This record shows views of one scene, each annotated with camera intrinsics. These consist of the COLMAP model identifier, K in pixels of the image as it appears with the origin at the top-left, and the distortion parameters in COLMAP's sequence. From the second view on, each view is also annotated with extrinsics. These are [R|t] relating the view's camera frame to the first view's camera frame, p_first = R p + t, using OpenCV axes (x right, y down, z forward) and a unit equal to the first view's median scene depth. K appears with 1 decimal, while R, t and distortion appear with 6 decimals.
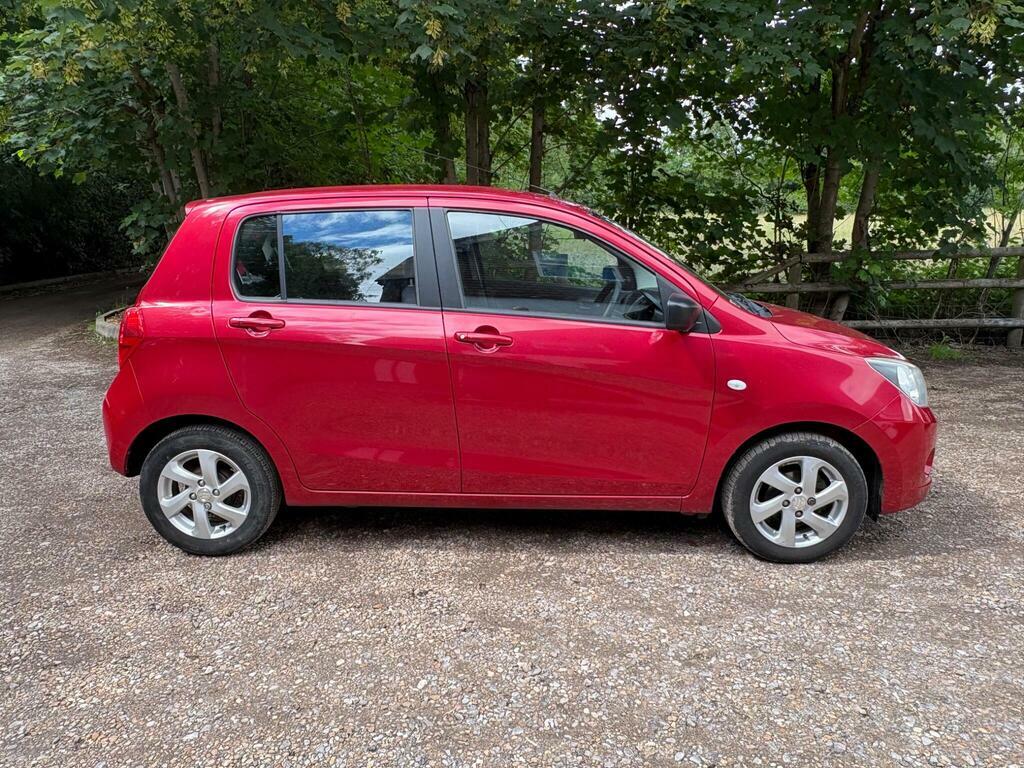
lens RADIAL K [[751.3, 0, 512.0], [0, 751.3, 384.0], [0, 0, 1]] dist [-0.000426, 0.004503]
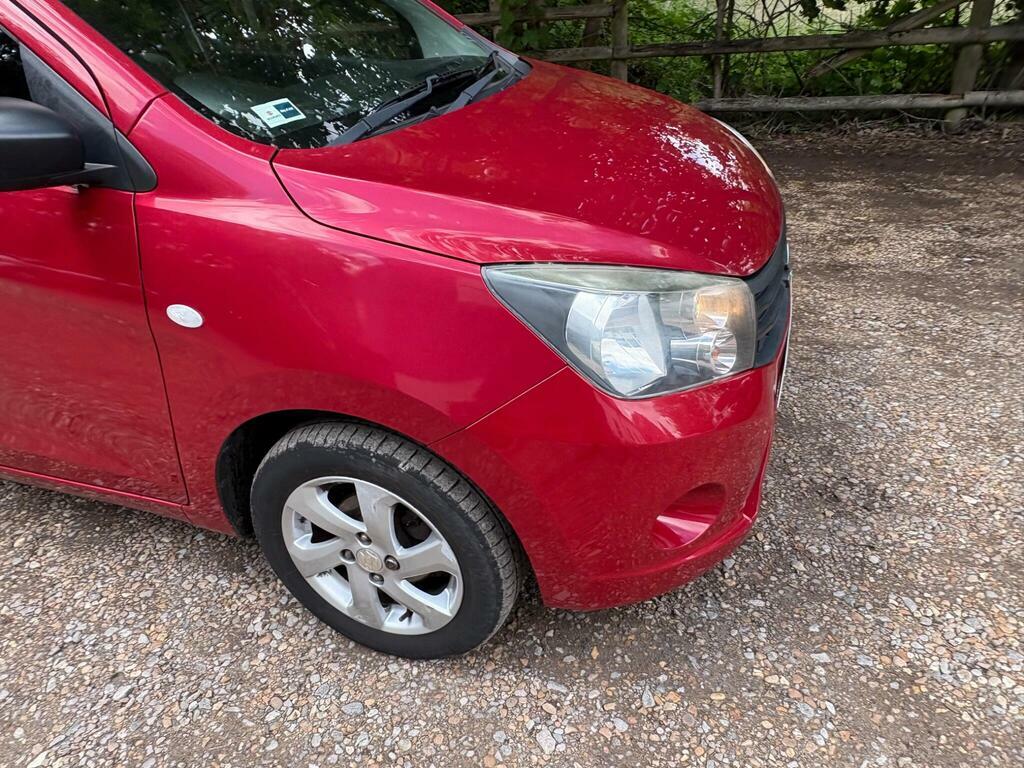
lens RADIAL K [[751.3, 0, 512.0], [0, 751.3, 384.0], [0, 0, 1]] dist [-0.000426, 0.004503]
pose [[0.950761, 0.102925, -0.292335, 0.590320], [-0.011502, 0.954313, 0.298587, -0.090812], [0.309711, -0.280522, 0.908508, 0.618157]]
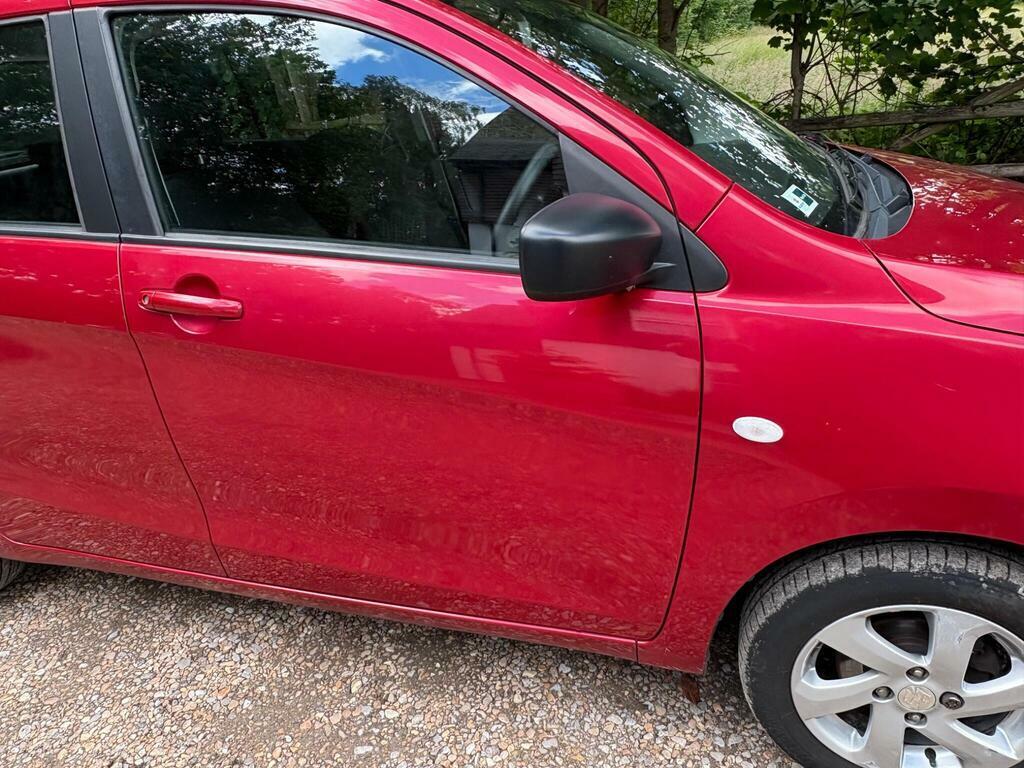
lens RADIAL K [[746.9, 0, 515.4], [0, 746.9, 391.0], [0, 0, 1]] dist [0.002546, -0.004482]
pose [[0.965081, 0.034396, -0.259684, 0.266159], [0.022465, 0.976822, 0.212873, -0.098136], [0.260987, -0.211274, 0.941939, 0.583531]]
